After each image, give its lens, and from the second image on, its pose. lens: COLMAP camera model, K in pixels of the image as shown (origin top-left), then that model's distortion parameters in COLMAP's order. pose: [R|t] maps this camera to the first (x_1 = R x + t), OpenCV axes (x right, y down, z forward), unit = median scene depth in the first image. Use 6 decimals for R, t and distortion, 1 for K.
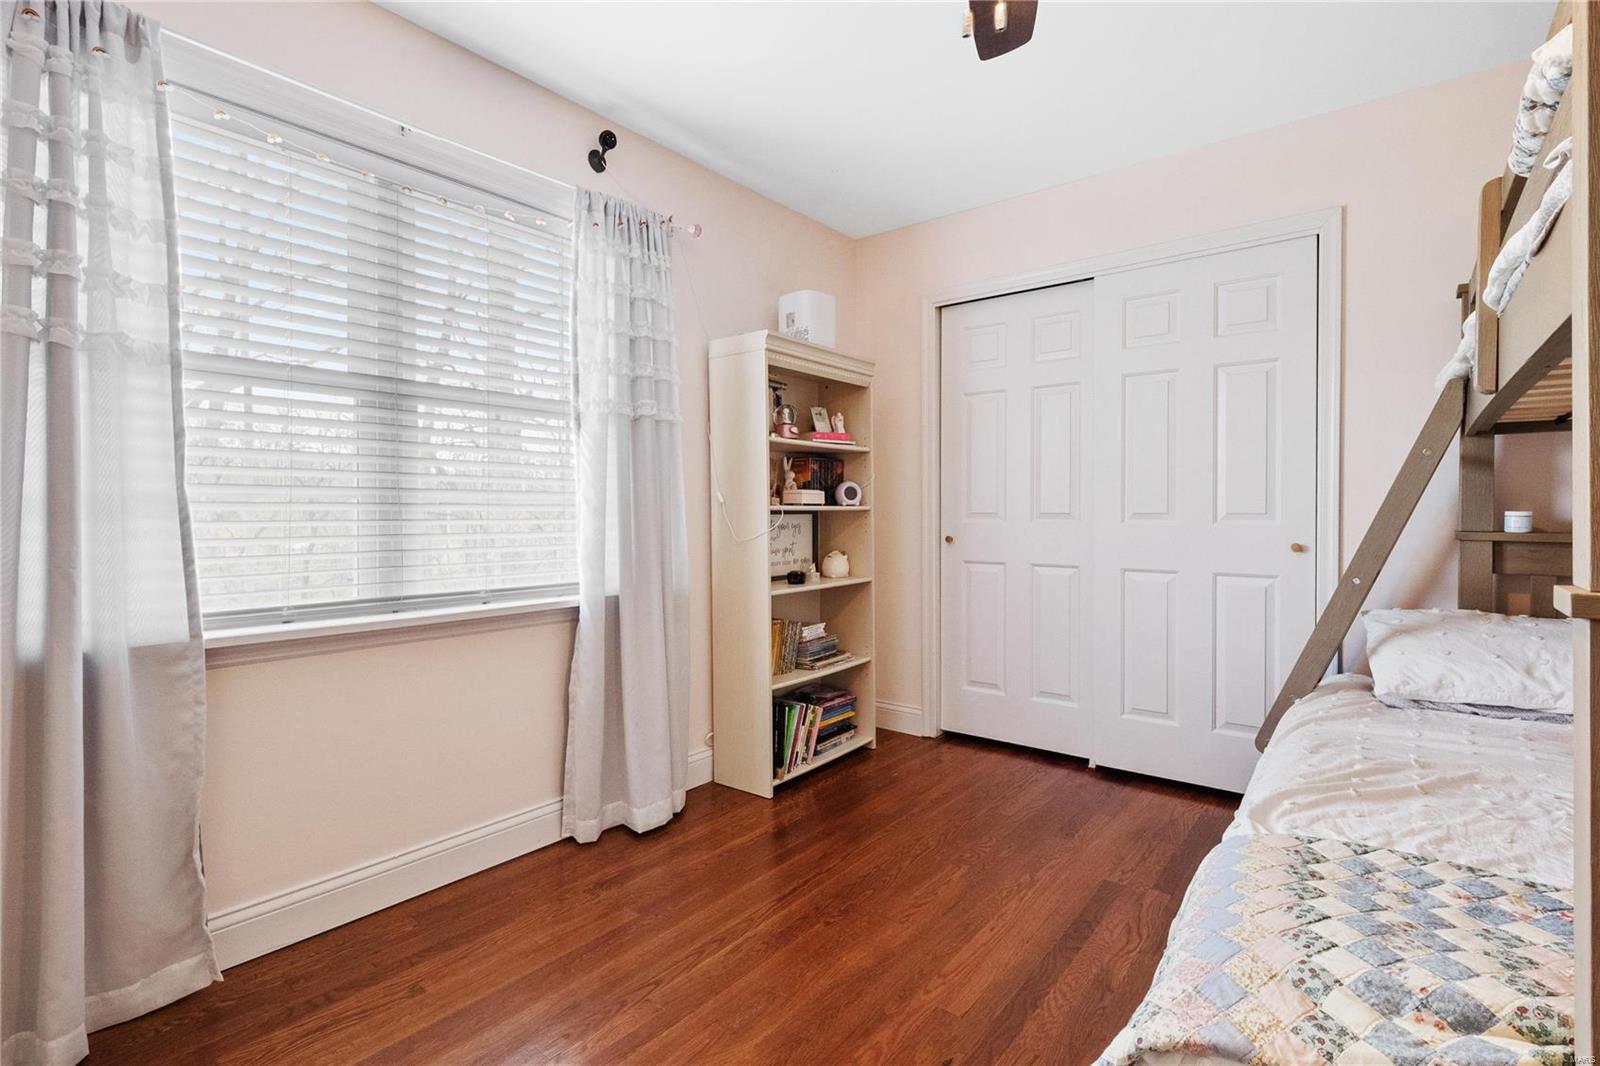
lens RADIAL K [[760.1, 0, 801.1], [0, 760.1, 541.6], [0, 0, 1]] dist [-0.001696, -0.000466]
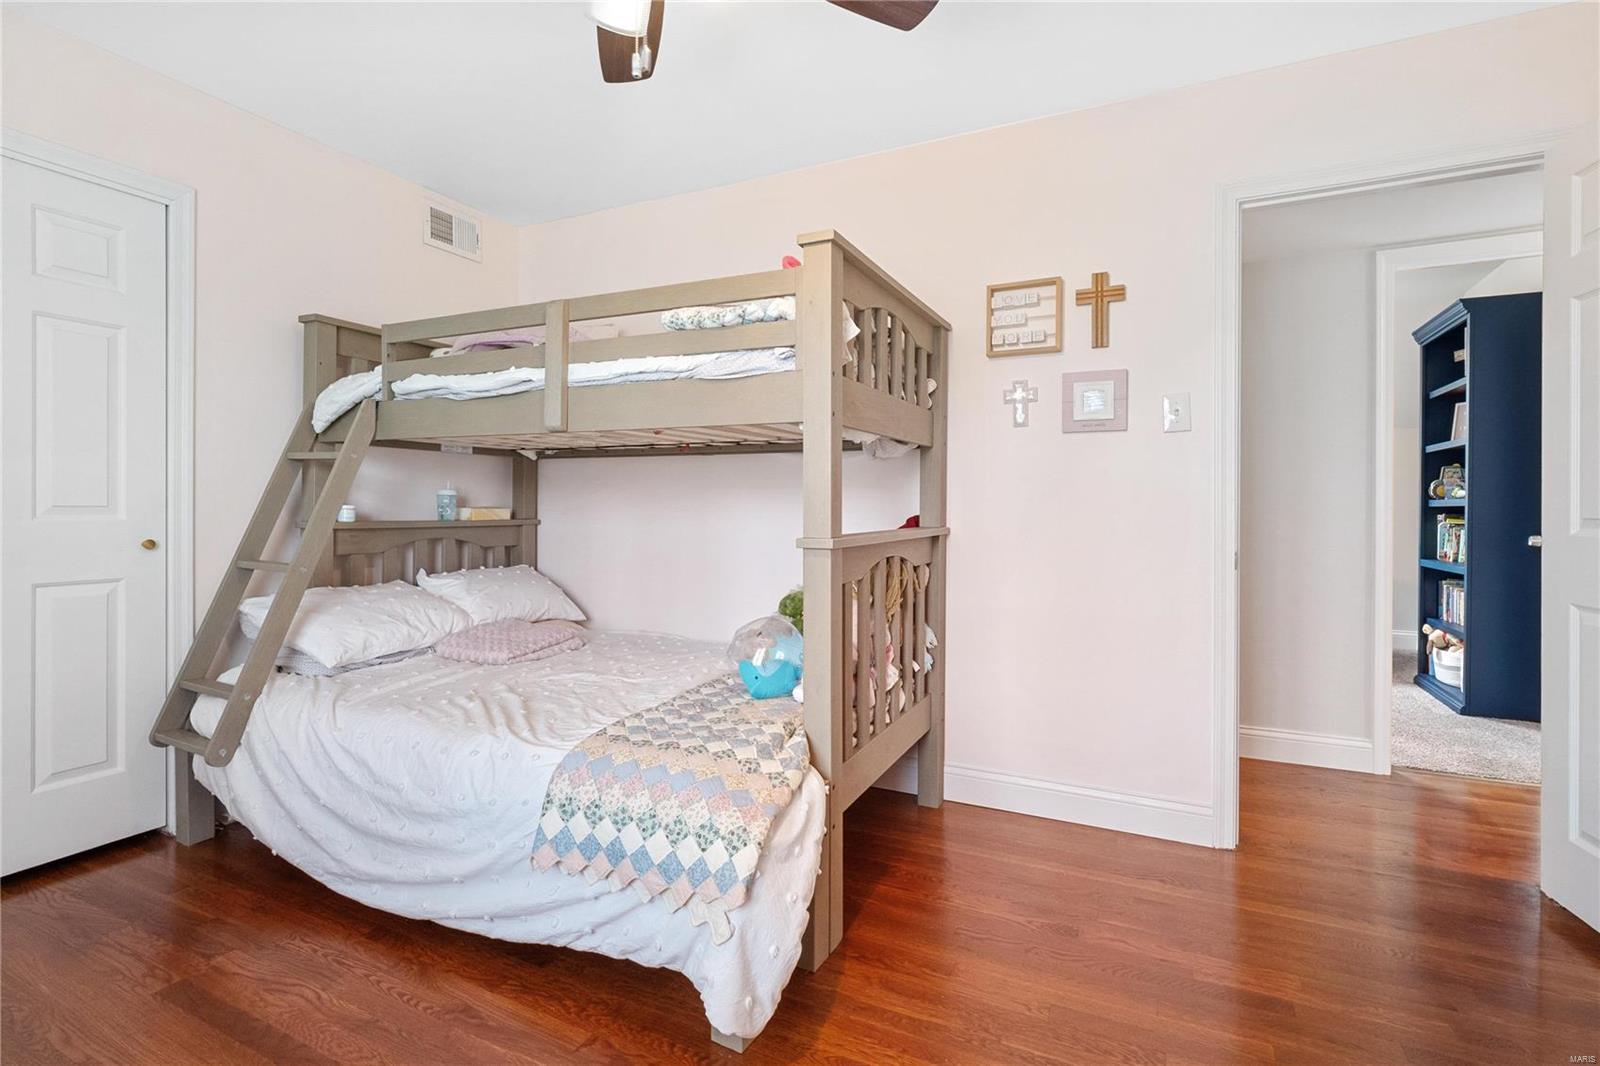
lens RADIAL K [[760.1, 0, 801.1], [0, 760.1, 541.6], [0, 0, 1]] dist [-0.001696, -0.000466]
pose [[-0.213082, -0.042201, 0.976123, -0.494515], [0.033450, 0.998166, 0.050456, -0.018624], [-0.976462, 0.043402, -0.211279, 0.561165]]
